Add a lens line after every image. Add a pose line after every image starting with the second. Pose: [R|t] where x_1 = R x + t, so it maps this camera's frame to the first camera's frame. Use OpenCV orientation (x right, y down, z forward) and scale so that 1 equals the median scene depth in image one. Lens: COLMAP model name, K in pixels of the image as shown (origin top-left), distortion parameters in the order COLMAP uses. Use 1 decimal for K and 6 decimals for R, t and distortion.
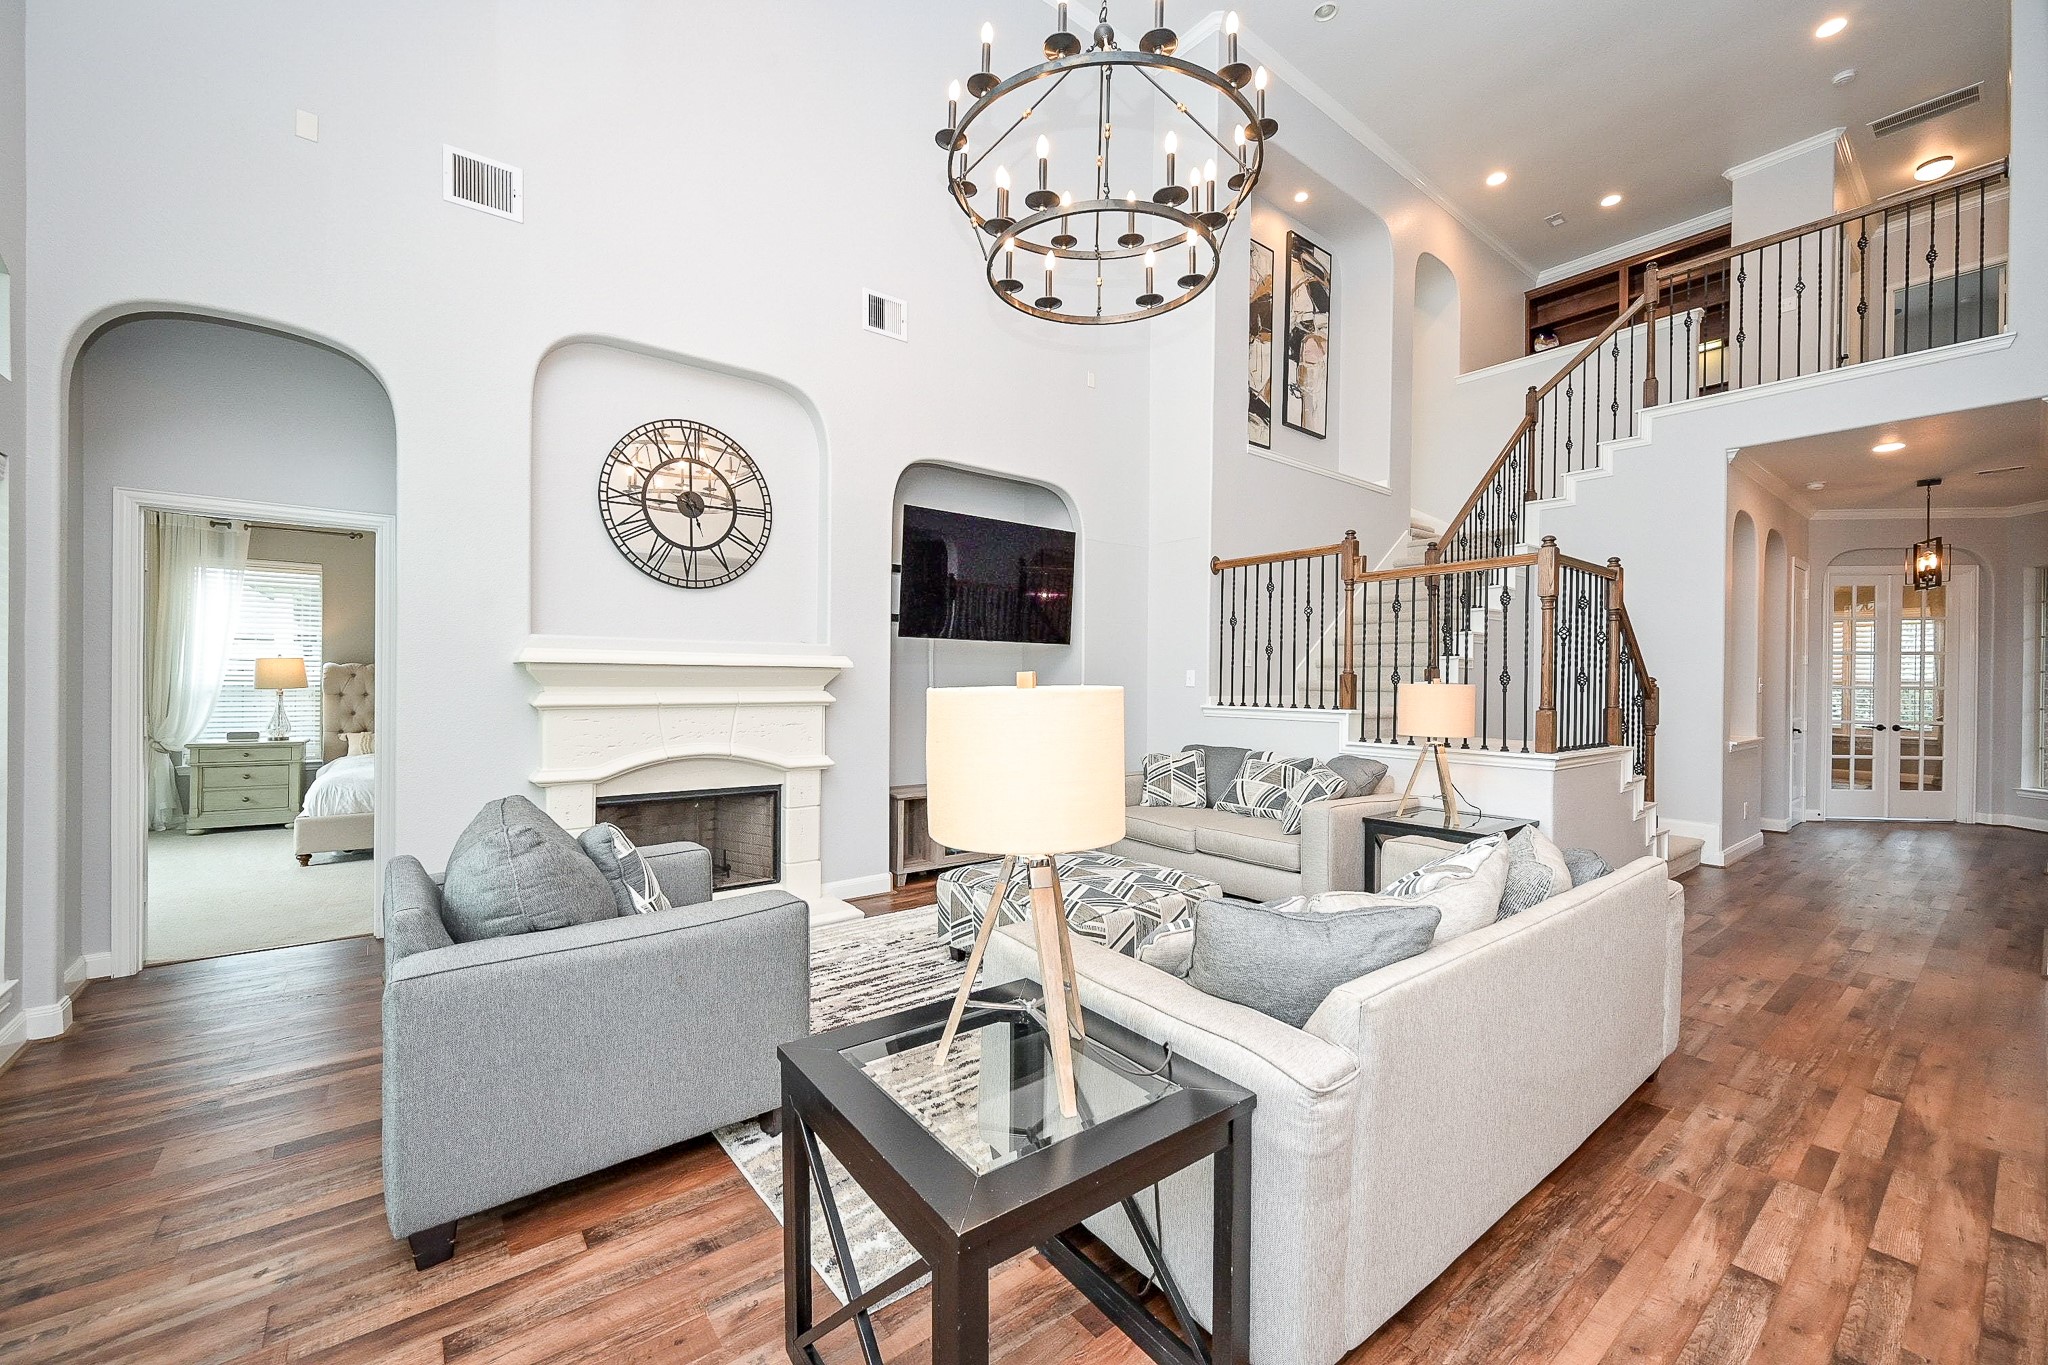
lens RADIAL K [[791.0, 0, 1017.7], [0, 791.0, 687.1], [0, 0, 1]] dist [-0.002373, -0.000059]
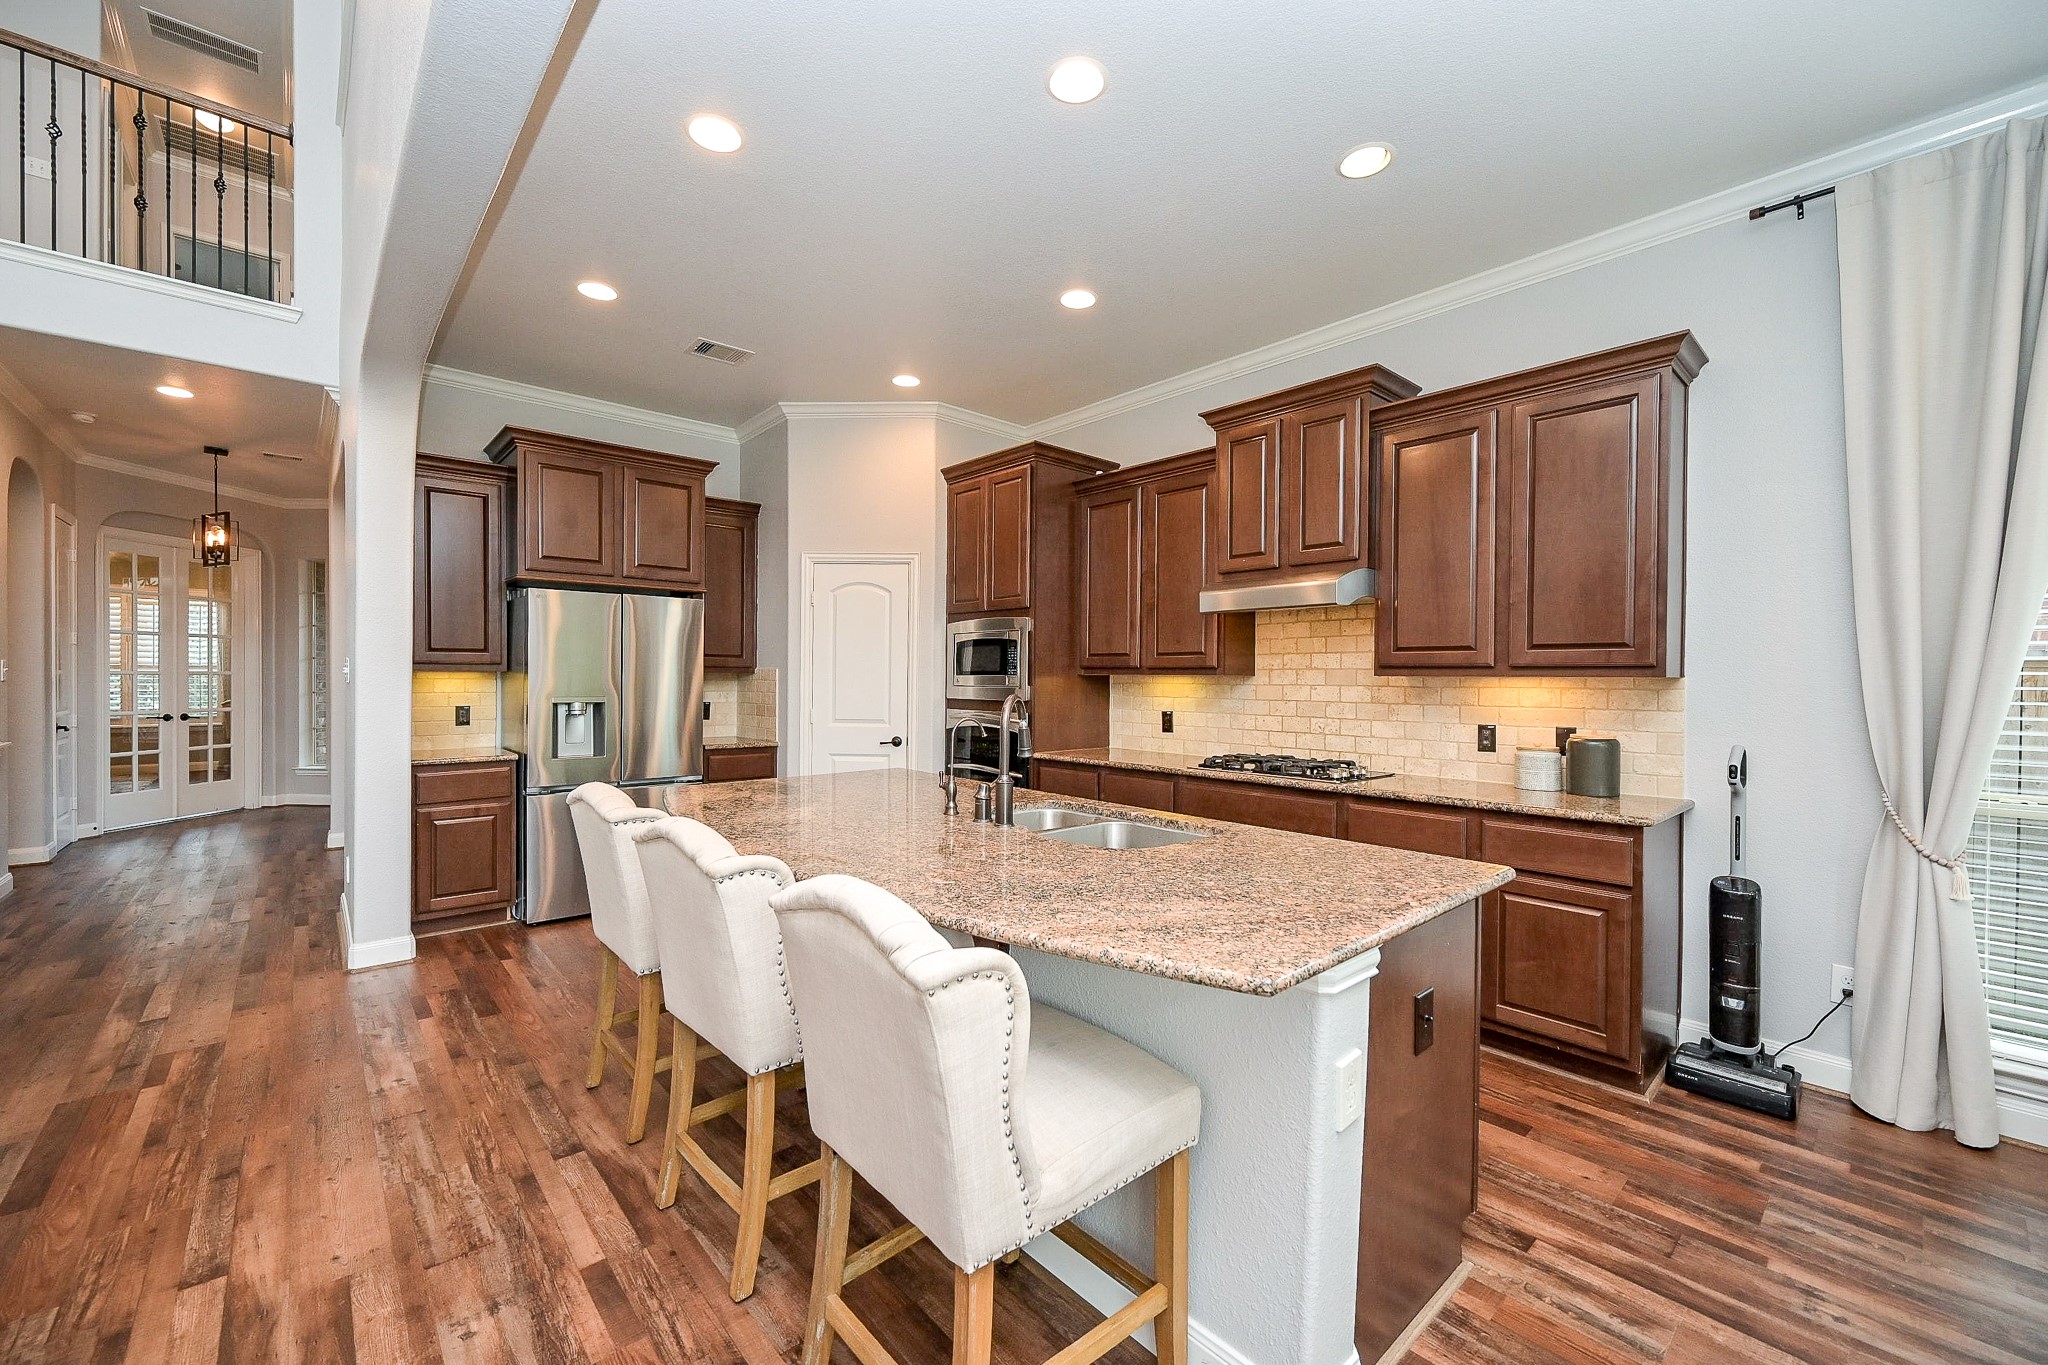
lens RADIAL K [[801.9, 0, 1018.4], [0, 801.9, 684.6], [0, 0, 1]] dist [-0.000156, 0.000015]
pose [[-0.078579, -0.016903, 0.996765, 0.125908], [-0.001416, 0.999857, 0.016844, -0.002601], [-0.996907, -0.000088, -0.078592, 0.122086]]
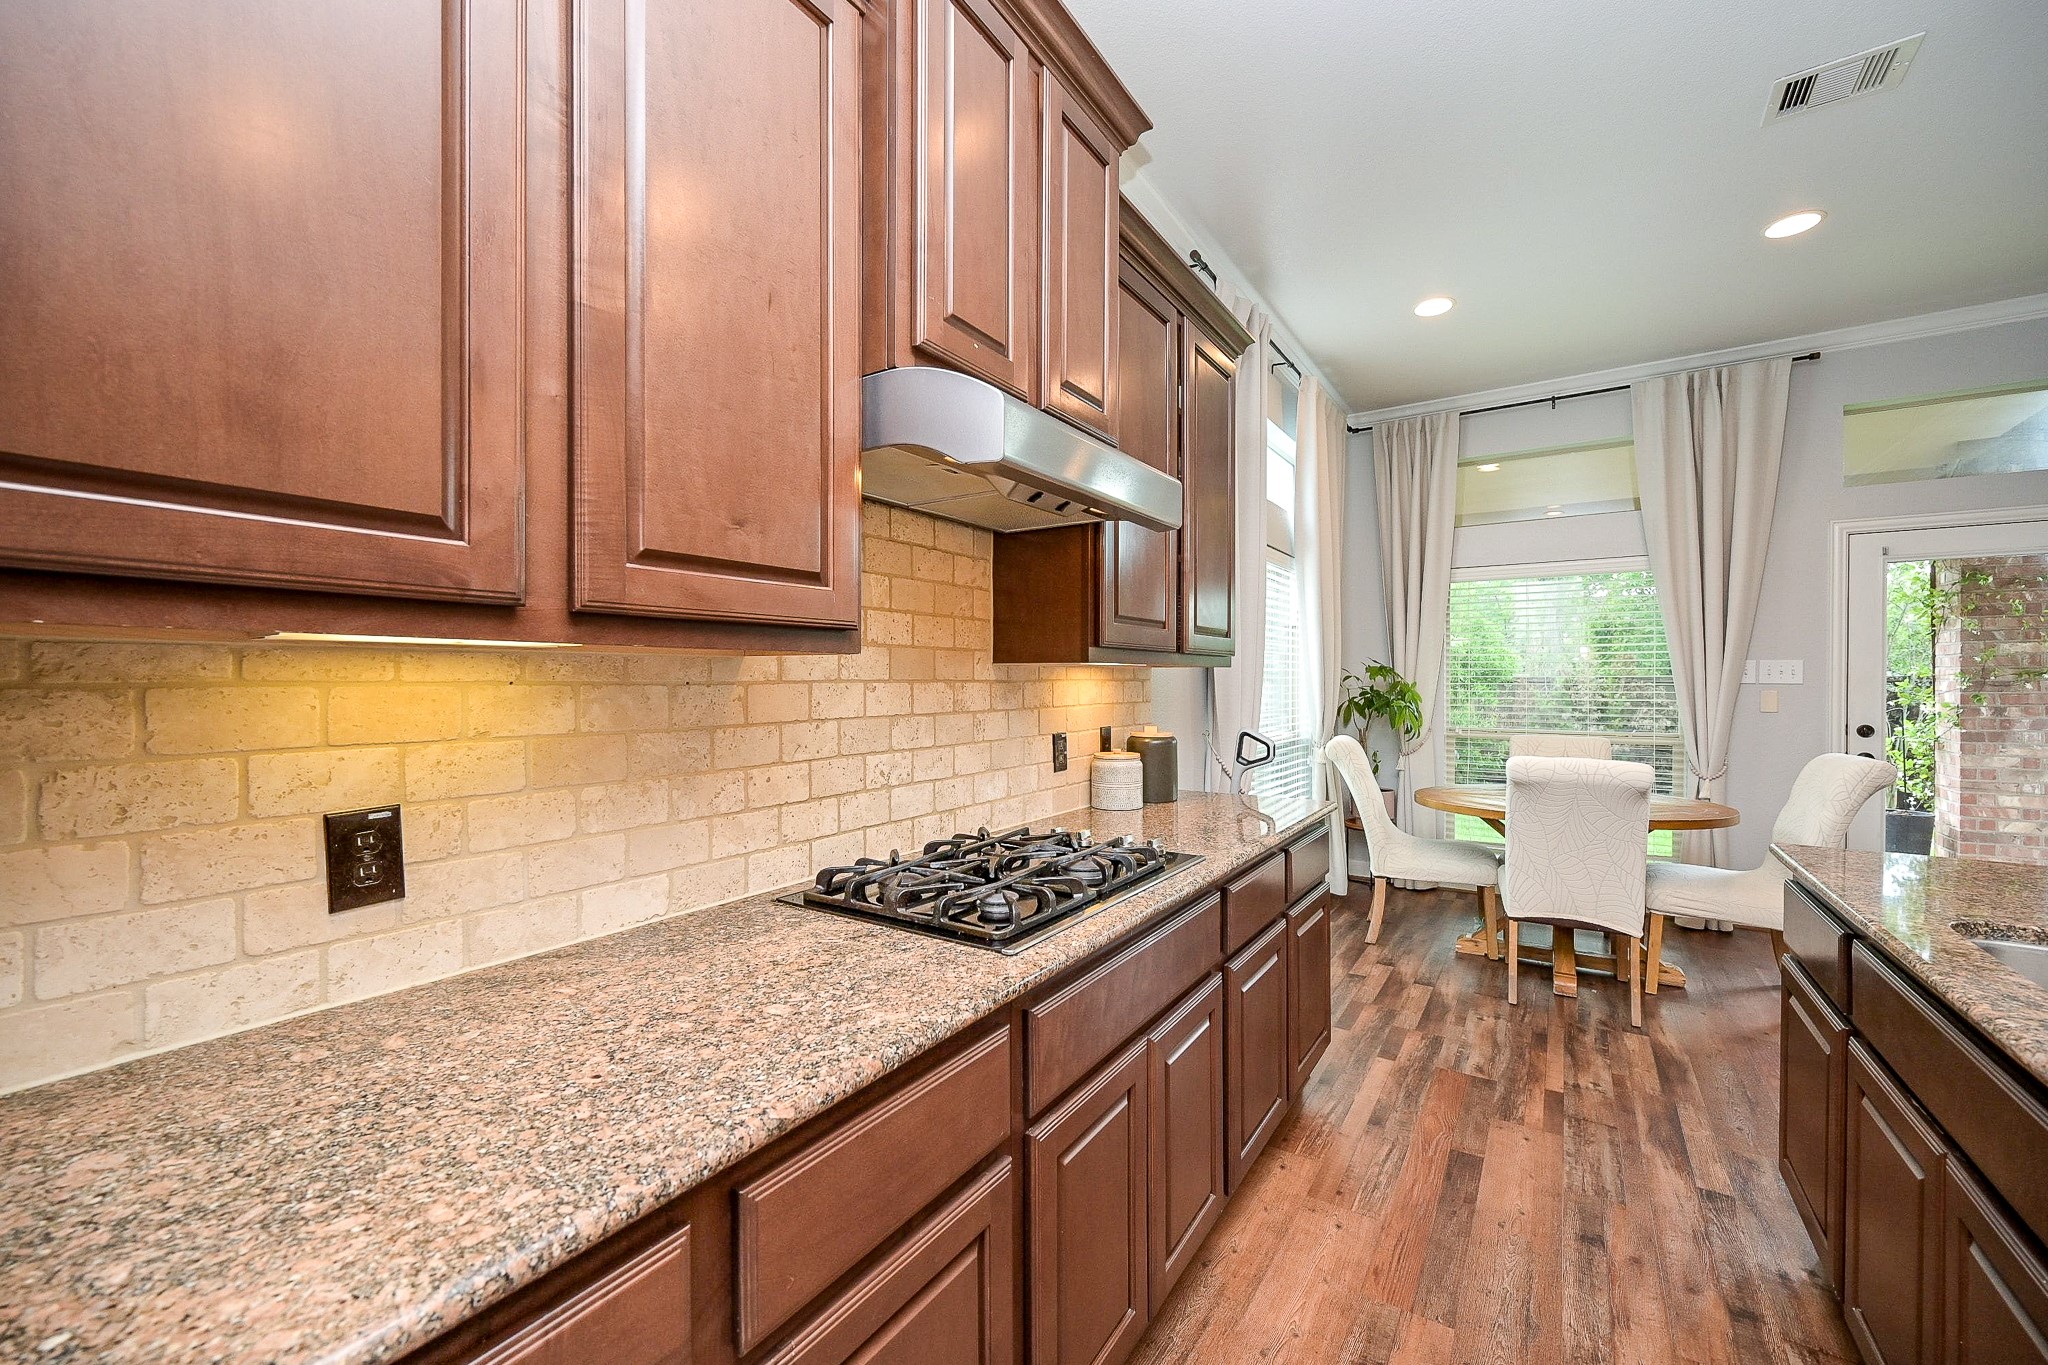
lens RADIAL K [[801.9, 0, 1018.4], [0, 801.9, 684.6], [0, 0, 1]] dist [-0.000156, 0.000015]
pose [[-0.948423, -0.004386, -0.316977, 0.684714], [-0.007153, 0.999946, 0.007568, 0.005623], [0.316927, 0.009445, -0.948403, 0.122366]]
